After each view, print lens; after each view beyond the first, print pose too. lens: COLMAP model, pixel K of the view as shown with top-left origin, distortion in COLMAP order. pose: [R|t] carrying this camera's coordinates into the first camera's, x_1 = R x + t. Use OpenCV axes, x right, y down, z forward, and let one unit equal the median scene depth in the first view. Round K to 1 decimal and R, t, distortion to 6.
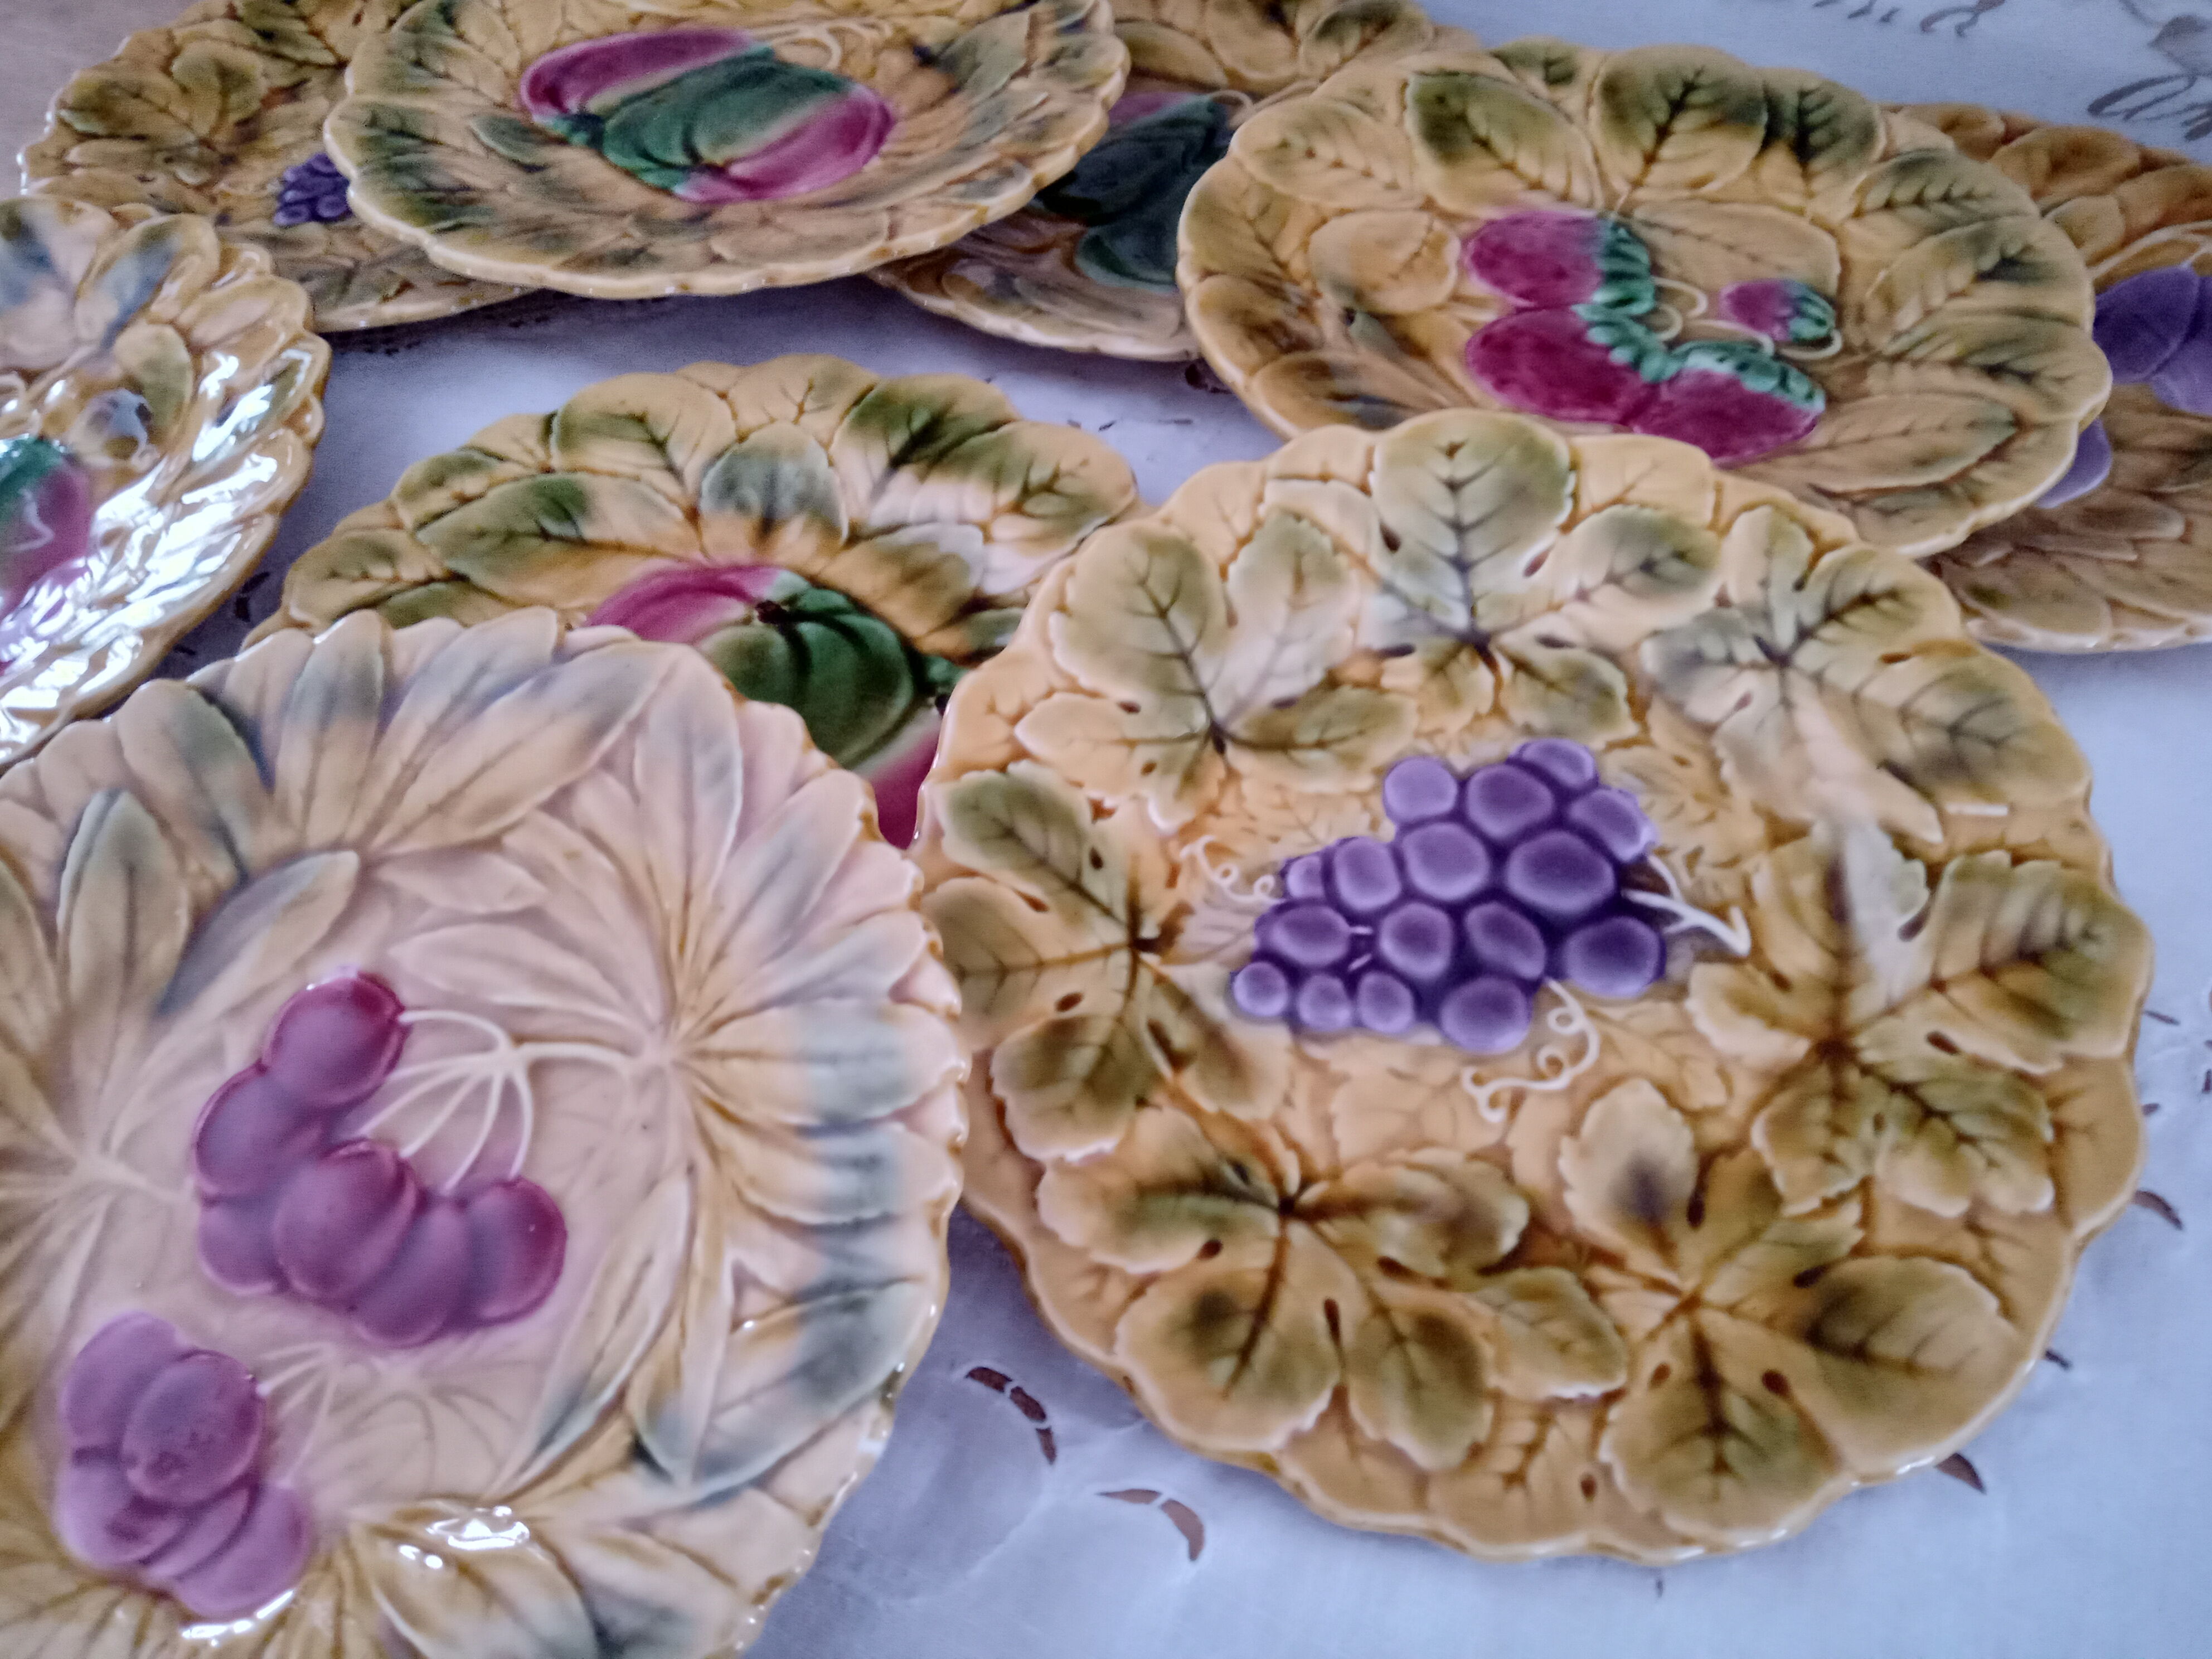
lens RADIAL K [[1788.0, 0, 1055.9], [0, 1788.0, 833.6], [0, 0, 1]] dist [0.013779, -0.066192]
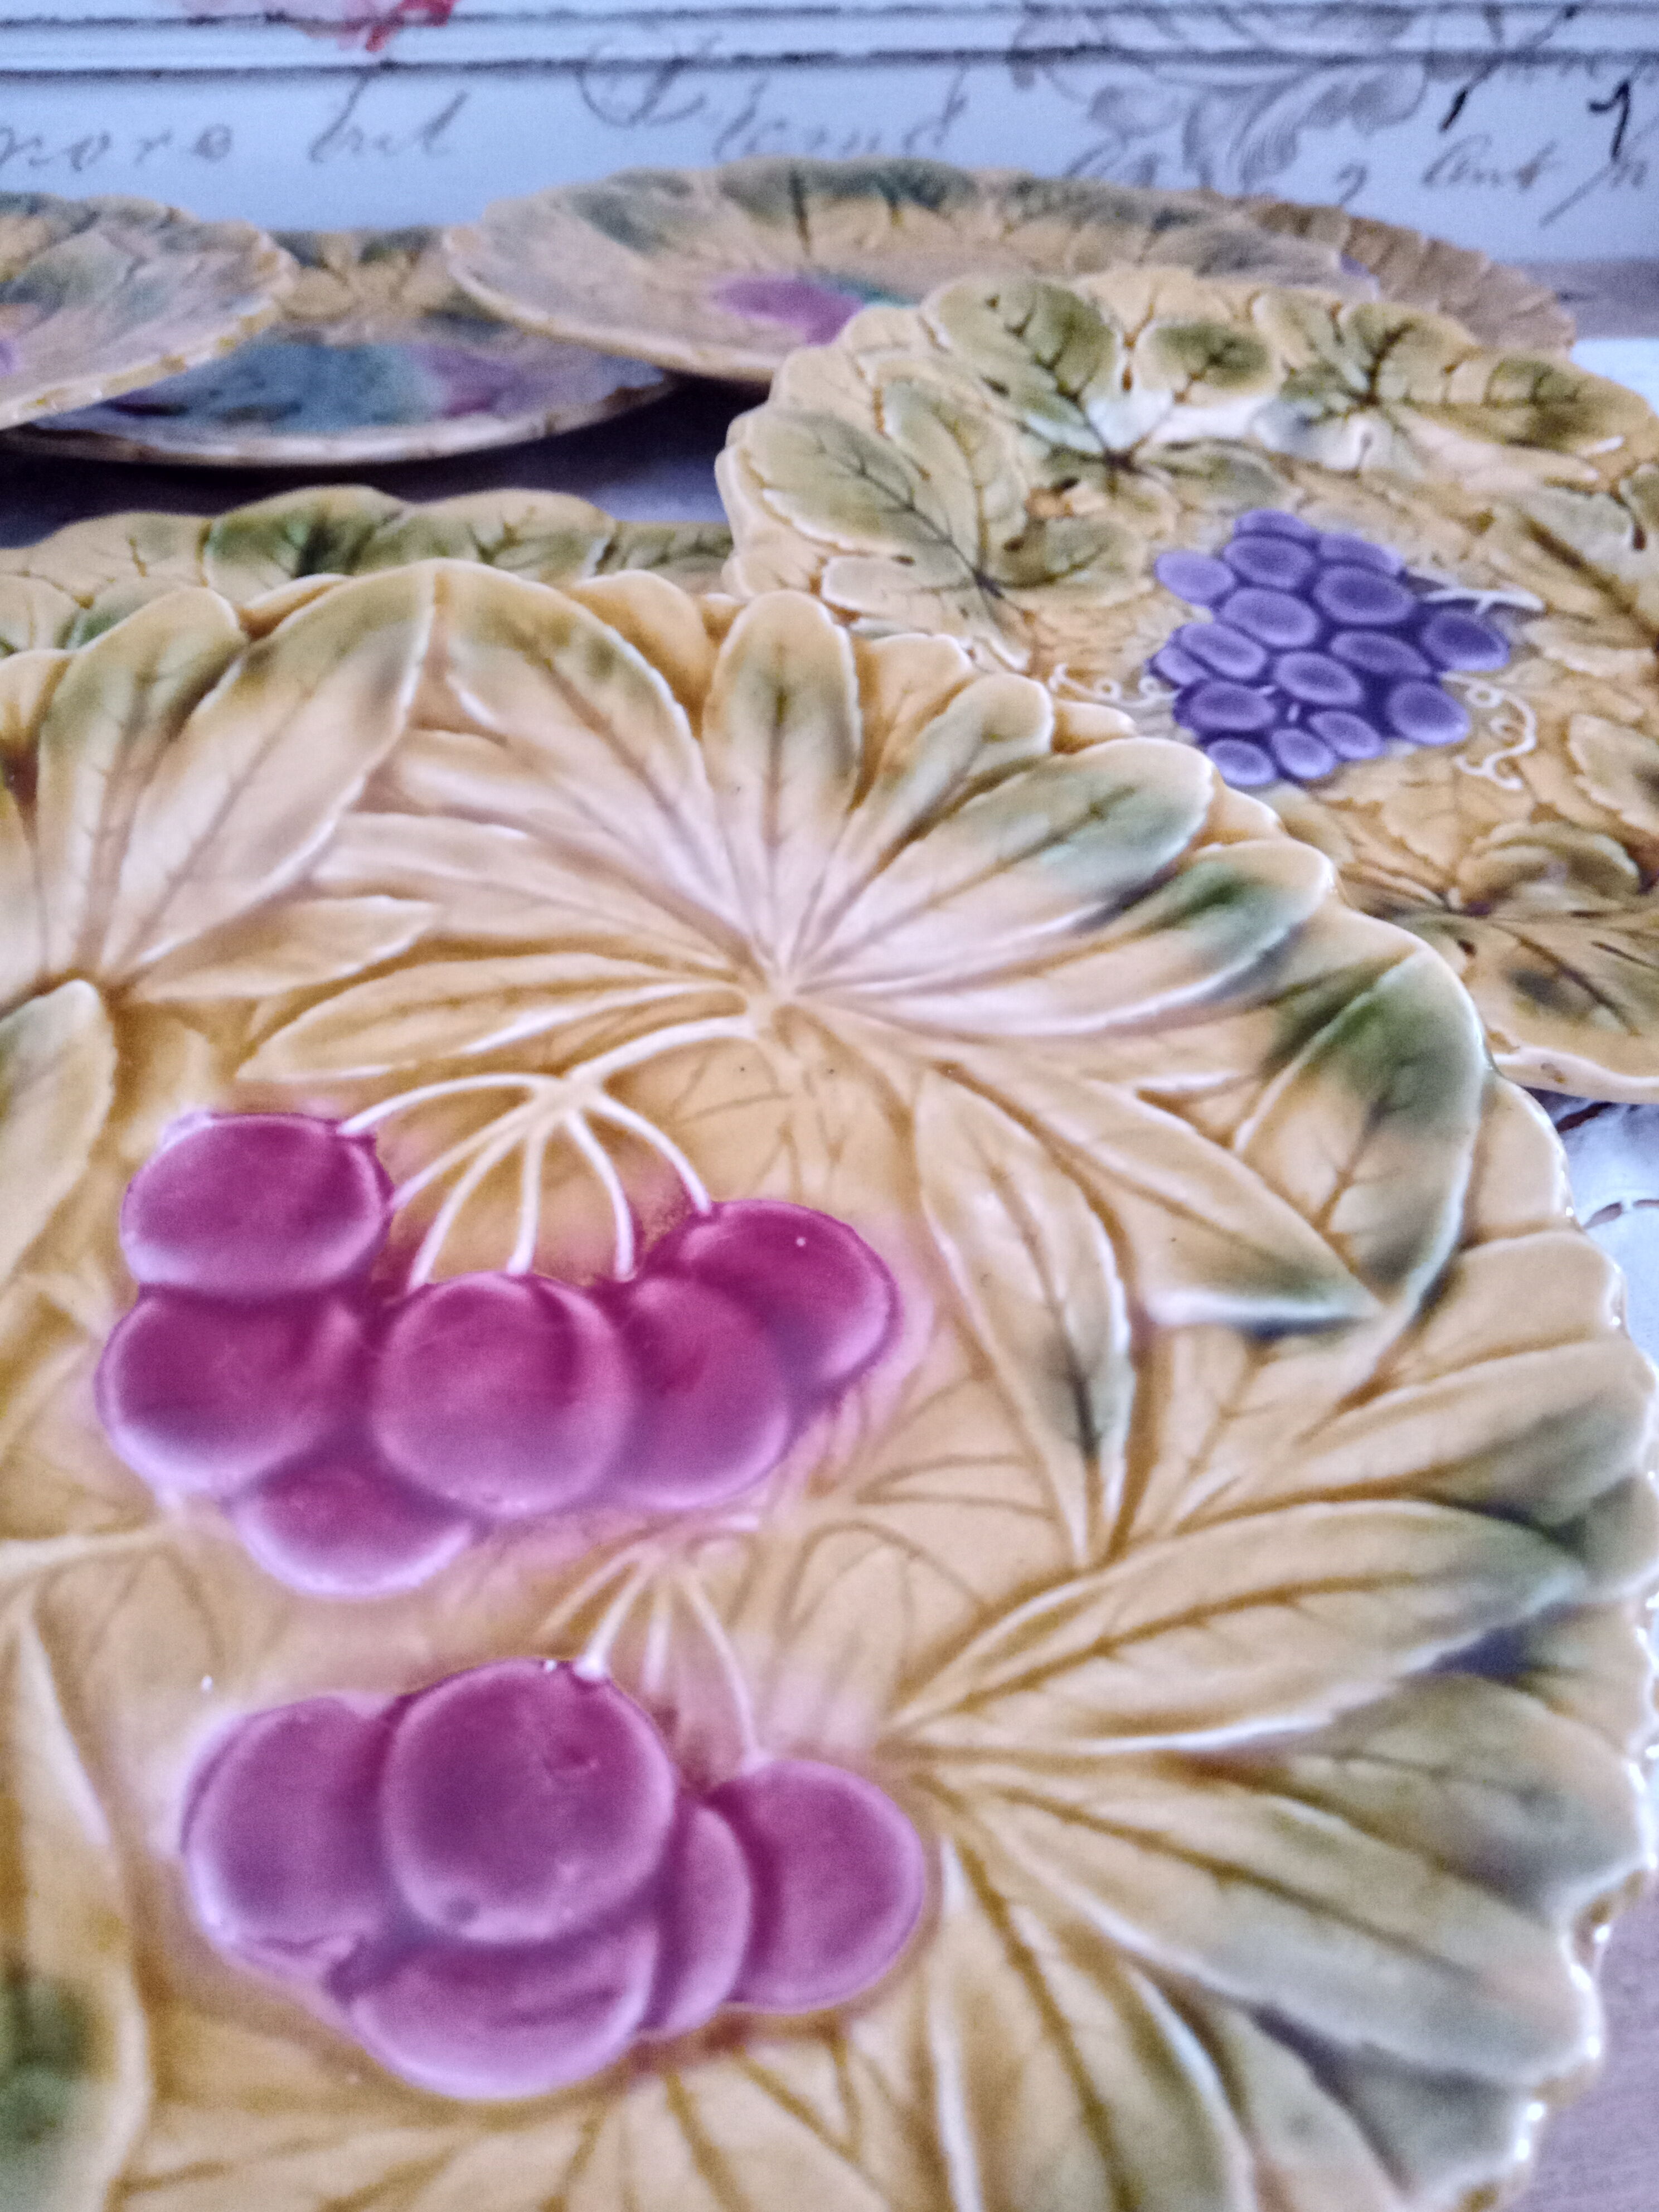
lens RADIAL K [[1788.0, 0, 823.7], [0, 1788.0, 1101.3], [0, 0, 1]] dist [0.013779, -0.066192]
pose [[0.787111, -0.359607, 0.501138, -0.516240], [0.449926, 0.890498, -0.067672, 0.198087], [-0.421927, 0.278740, 0.862717, 0.403671]]
